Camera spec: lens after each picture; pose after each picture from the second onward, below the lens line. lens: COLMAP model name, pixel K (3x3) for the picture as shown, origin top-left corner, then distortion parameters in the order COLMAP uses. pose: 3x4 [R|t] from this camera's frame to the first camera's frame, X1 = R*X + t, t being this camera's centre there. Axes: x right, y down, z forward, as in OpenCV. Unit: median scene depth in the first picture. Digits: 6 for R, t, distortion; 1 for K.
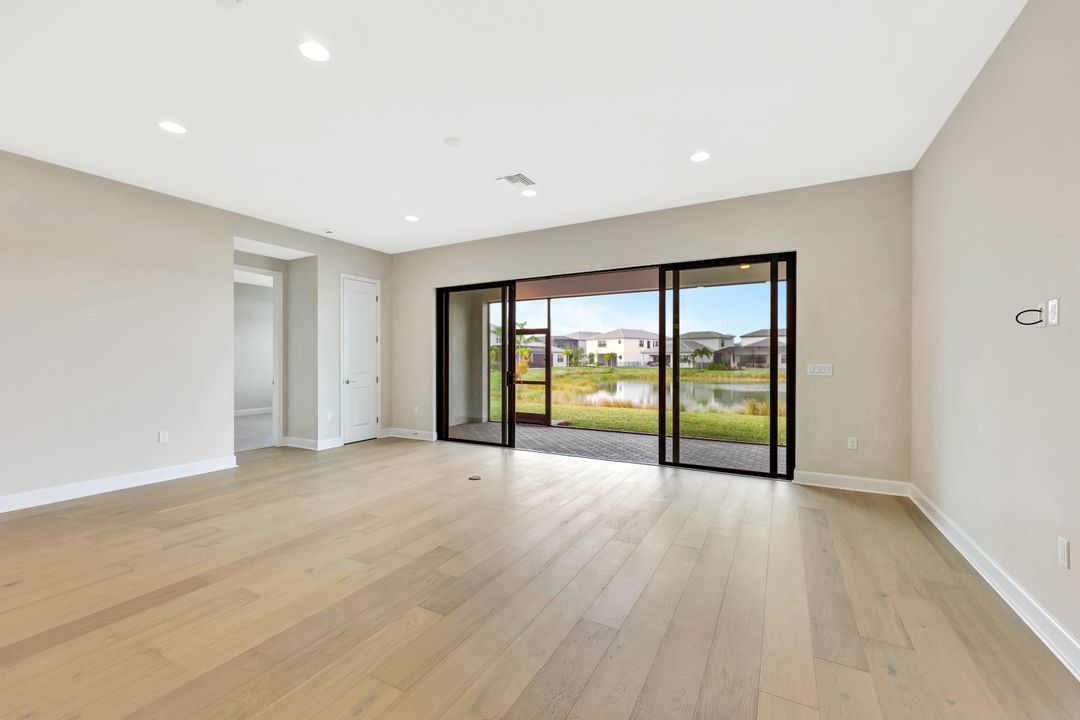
lens RADIAL K [[439.9, 0, 540.0], [0, 439.9, 360.0], [0, 0, 1]] dist [-0.000487, -0.000151]
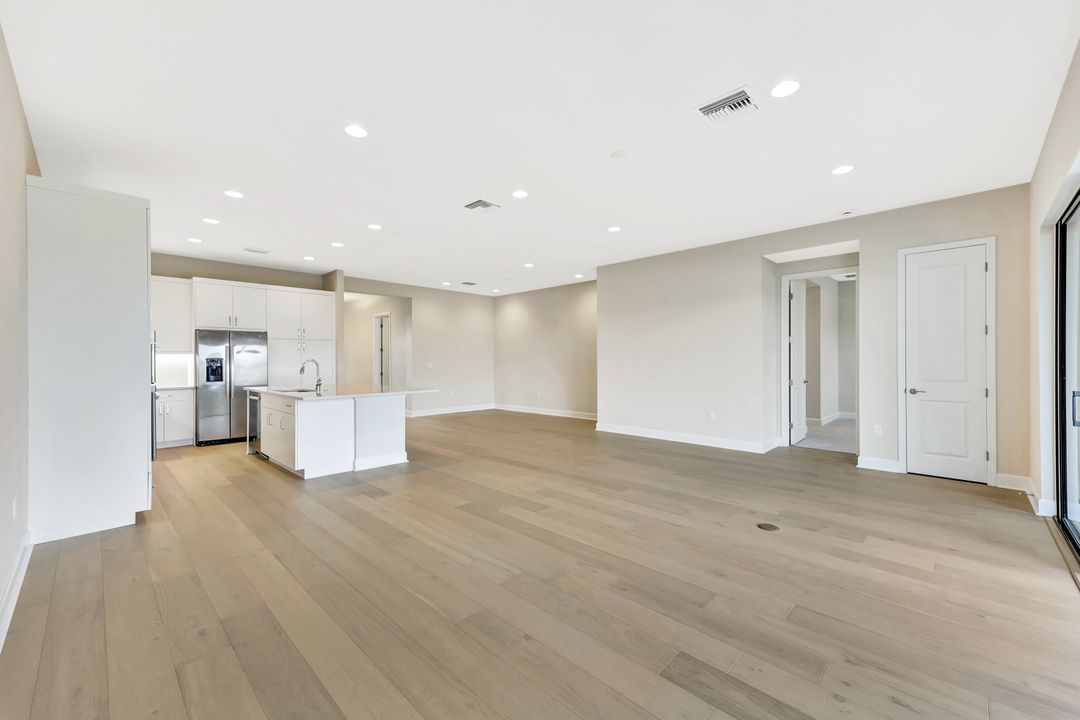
lens RADIAL K [[439.9, 0, 540.0], [0, 439.9, 360.0], [0, 0, 1]] dist [-0.000487, -0.000151]
pose [[-0.260189, 0.001182, -0.965557, 0.723056], [-0.003091, 0.999993, 0.002057, -0.005225], [0.965553, 0.003520, -0.260184, 0.925838]]
